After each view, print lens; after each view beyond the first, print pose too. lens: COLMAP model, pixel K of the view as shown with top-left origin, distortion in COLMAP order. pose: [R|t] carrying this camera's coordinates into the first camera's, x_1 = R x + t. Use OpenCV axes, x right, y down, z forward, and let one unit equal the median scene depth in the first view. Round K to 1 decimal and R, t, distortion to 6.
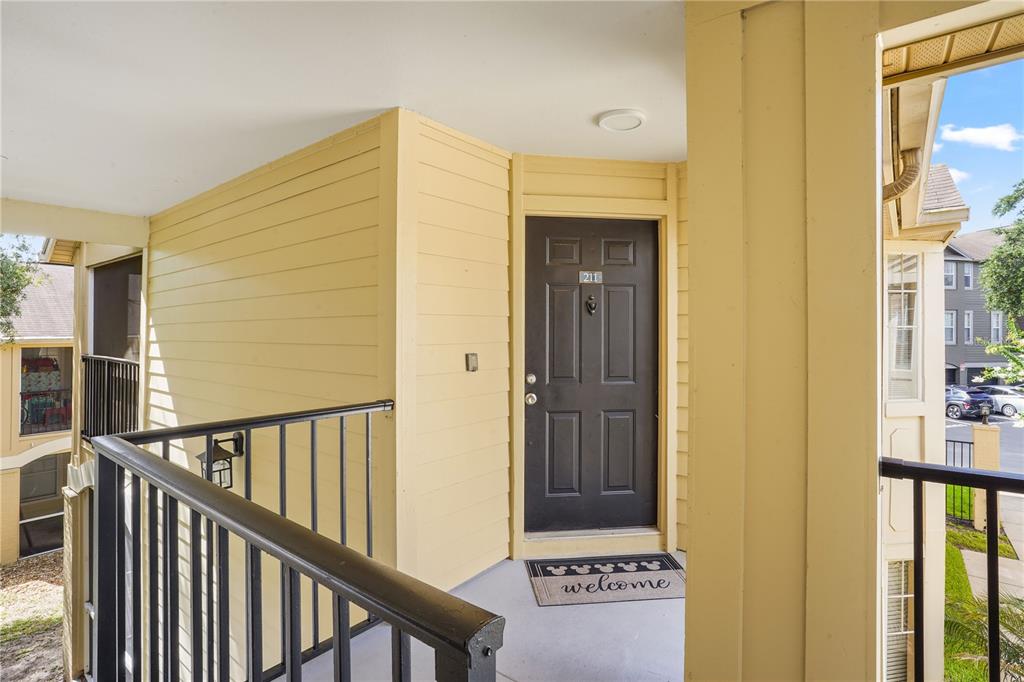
lens RADIAL K [[506.7, 0, 512.4], [0, 506.7, 323.6], [0, 0, 1]] dist [-0.015095, -0.000725]
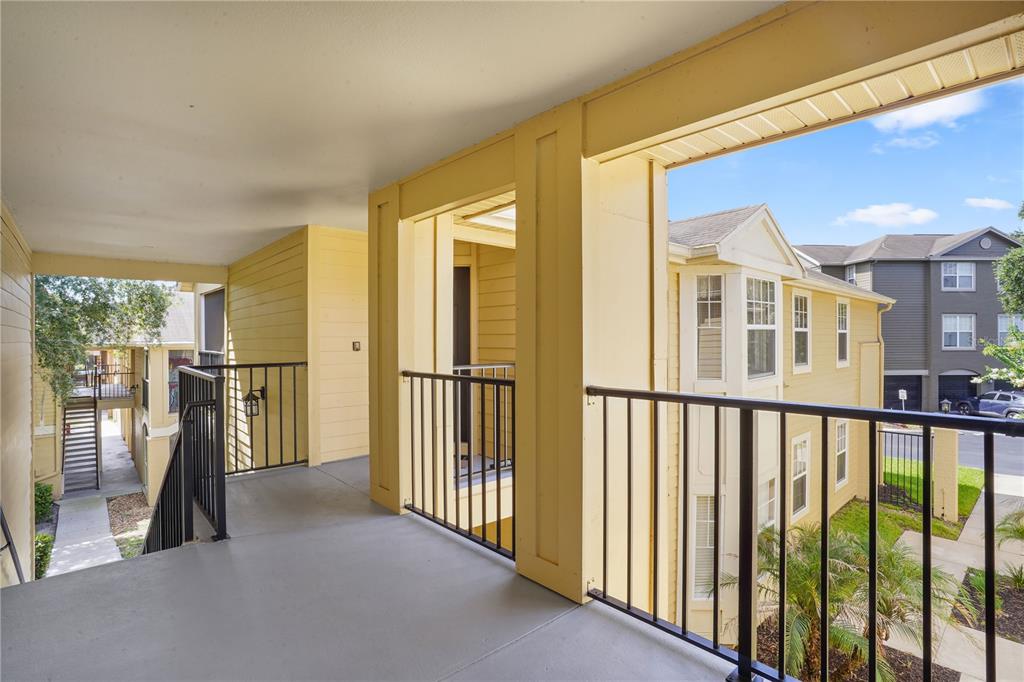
lens RADIAL K [[509.8, 0, 515.6], [0, 509.8, 345.8], [0, 0, 1]] dist [-0.040298, 0.016036]
pose [[0.984239, -0.002754, -0.176823, 0.494825], [0.007627, 0.999610, 0.026882, 0.015118], [0.176680, -0.027807, 0.983875, -0.466215]]
